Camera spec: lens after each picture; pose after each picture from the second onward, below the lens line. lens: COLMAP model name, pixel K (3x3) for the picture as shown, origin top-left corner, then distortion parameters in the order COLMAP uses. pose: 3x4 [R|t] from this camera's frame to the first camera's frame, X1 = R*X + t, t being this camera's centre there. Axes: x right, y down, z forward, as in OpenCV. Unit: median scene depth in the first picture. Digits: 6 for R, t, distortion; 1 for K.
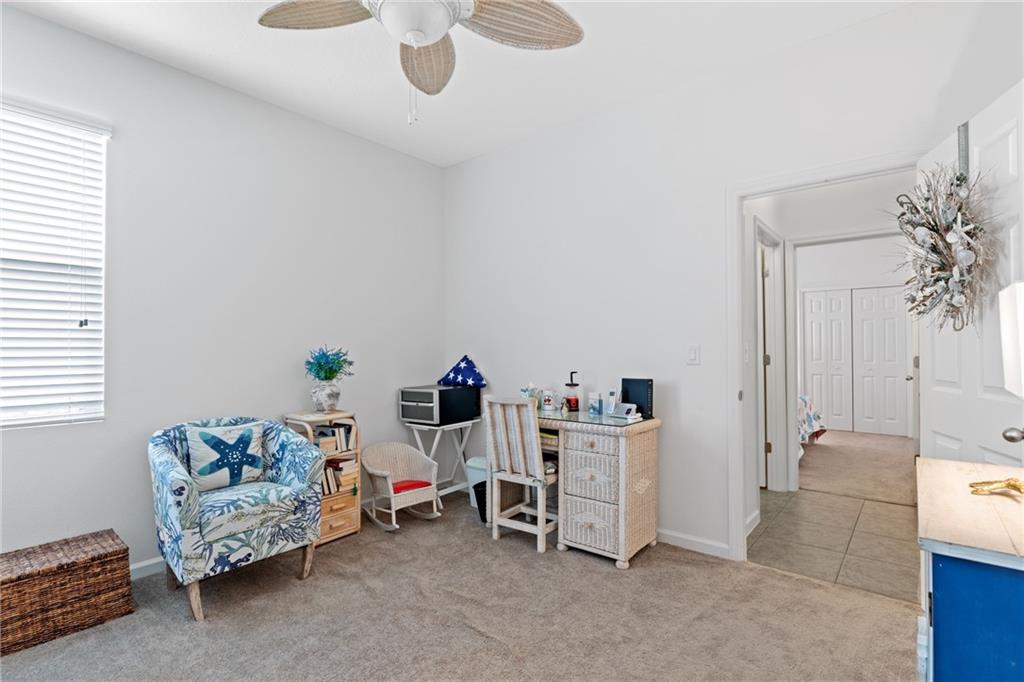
lens RADIAL K [[506.3, 0, 509.0], [0, 506.3, 344.3], [0, 0, 1]] dist [0.001820, 0.000361]
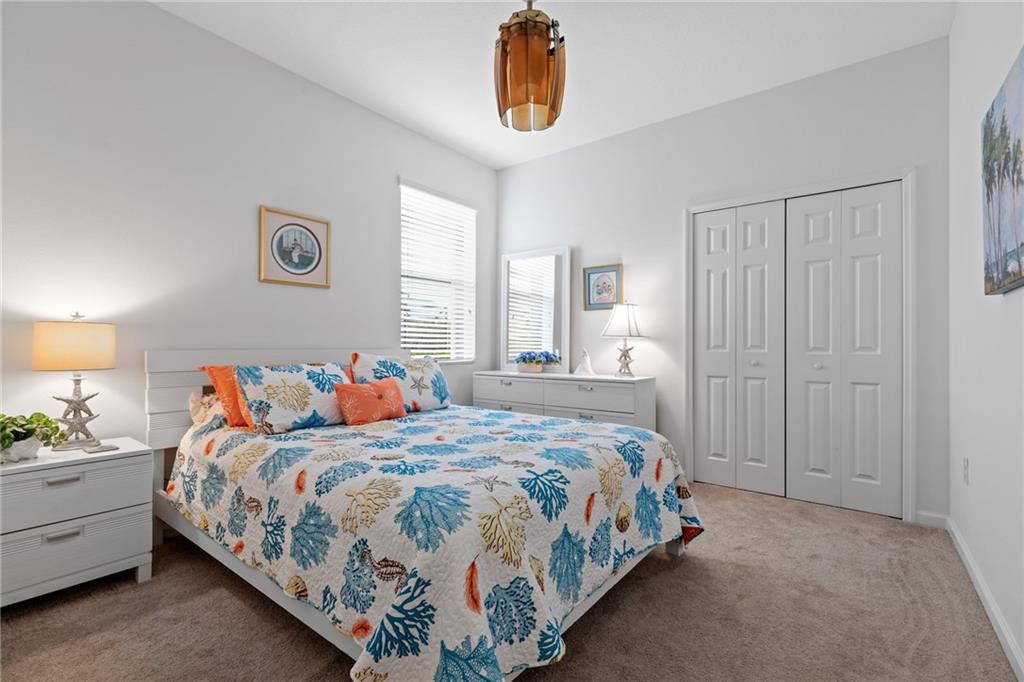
lens RADIAL K [[459.6, 0, 508.7], [0, 459.6, 343.5], [0, 0, 1]] dist [0.004754, 0.000221]
pose [[0.999759, 0.009058, 0.020011, 0.411041], [-0.009212, 0.999928, 0.007631, 0.027042], [-0.019940, -0.007814, 0.999771, 0.575219]]
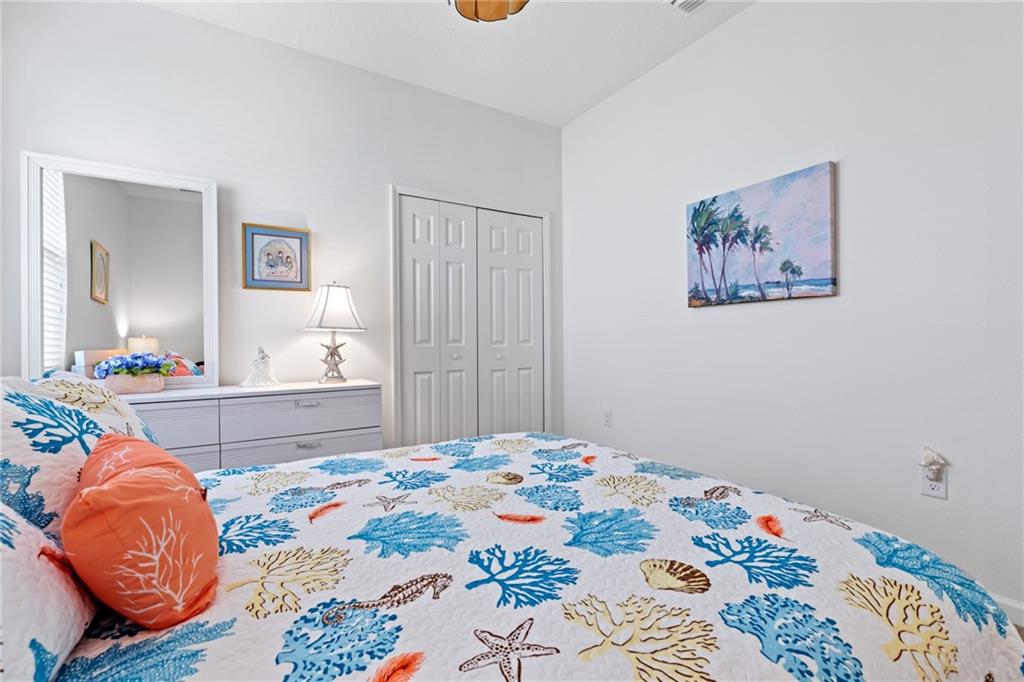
lens RADIAL K [[459.6, 0, 508.7], [0, 459.6, 343.5], [0, 0, 1]] dist [0.004754, 0.000221]
pose [[0.331185, -0.002588, 0.943562, 0.234089], [-0.004098, 0.999983, 0.004181, 0.032038], [-0.943557, -0.005251, 0.331169, 0.817135]]
